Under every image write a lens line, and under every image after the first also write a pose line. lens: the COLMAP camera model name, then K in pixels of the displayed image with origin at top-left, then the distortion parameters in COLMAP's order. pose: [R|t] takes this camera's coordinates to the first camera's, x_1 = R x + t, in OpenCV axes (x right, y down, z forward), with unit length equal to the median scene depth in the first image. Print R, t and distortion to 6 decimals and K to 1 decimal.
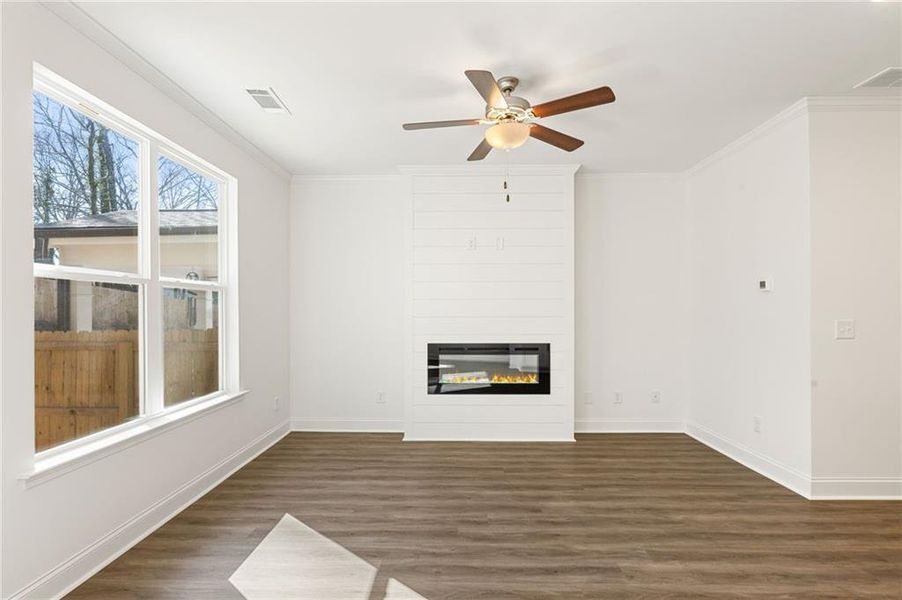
lens RADIAL K [[444.3, 0, 453.9], [0, 444.3, 309.3], [0, 0, 1]] dist [-0.000492, -0.000012]
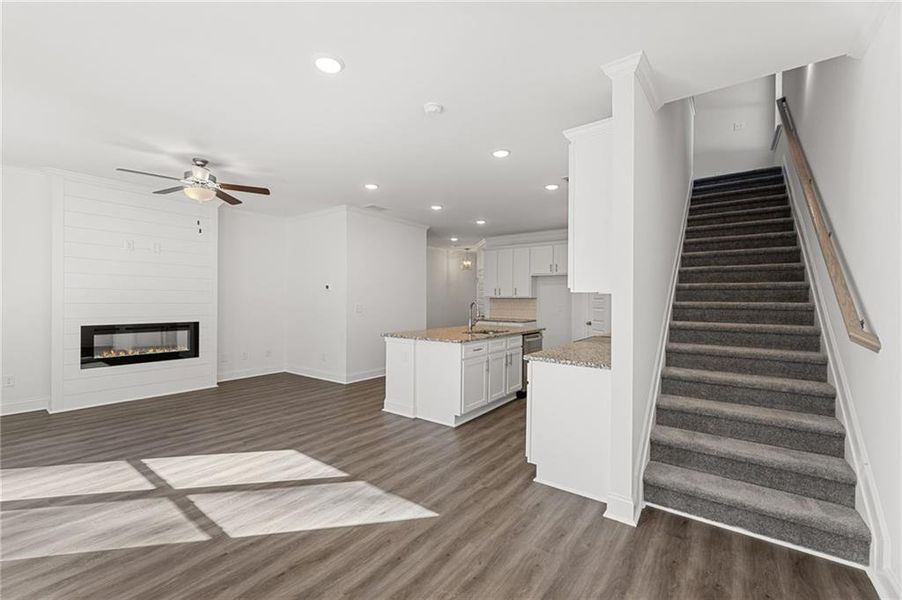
lens RADIAL K [[360.8, 0, 451.0], [0, 360.8, 300.0], [0, 0, 1]] dist [-0.000559, -0.000114]
pose [[0.571328, 0.007265, 0.820690, -0.437774], [-0.010011, 0.999948, -0.001883, 0.000514], [-0.820661, -0.007140, 0.571371, -0.528985]]
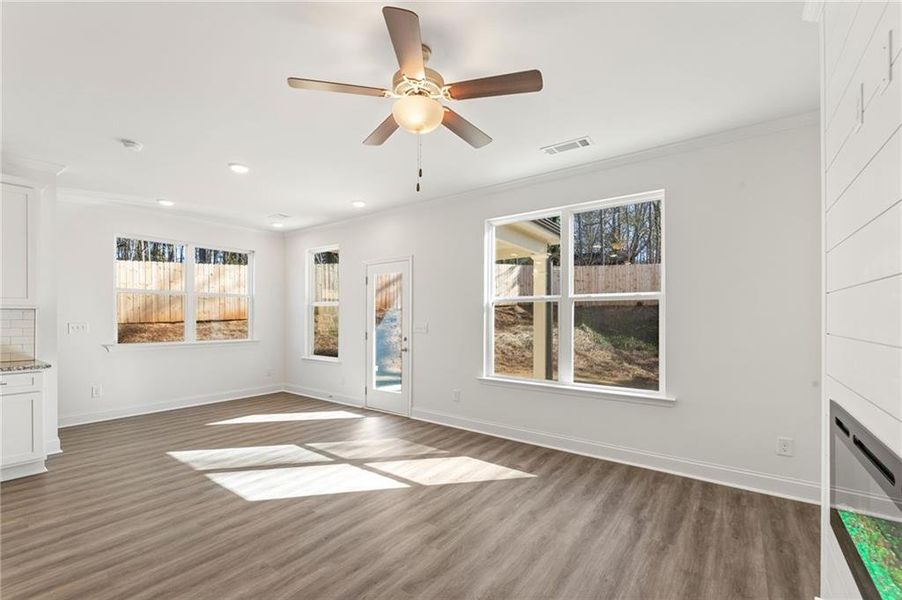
lens RADIAL K [[390.0, 0, 451.8], [0, 390.0, 314.0], [0, 0, 1]] dist [-0.000805, -0.000091]
pose [[-0.581290, -0.004925, -0.813682, 0.670849], [-0.001329, 0.999986, -0.005104, -0.000102], [0.813696, -0.001885, -0.581288, 1.426164]]
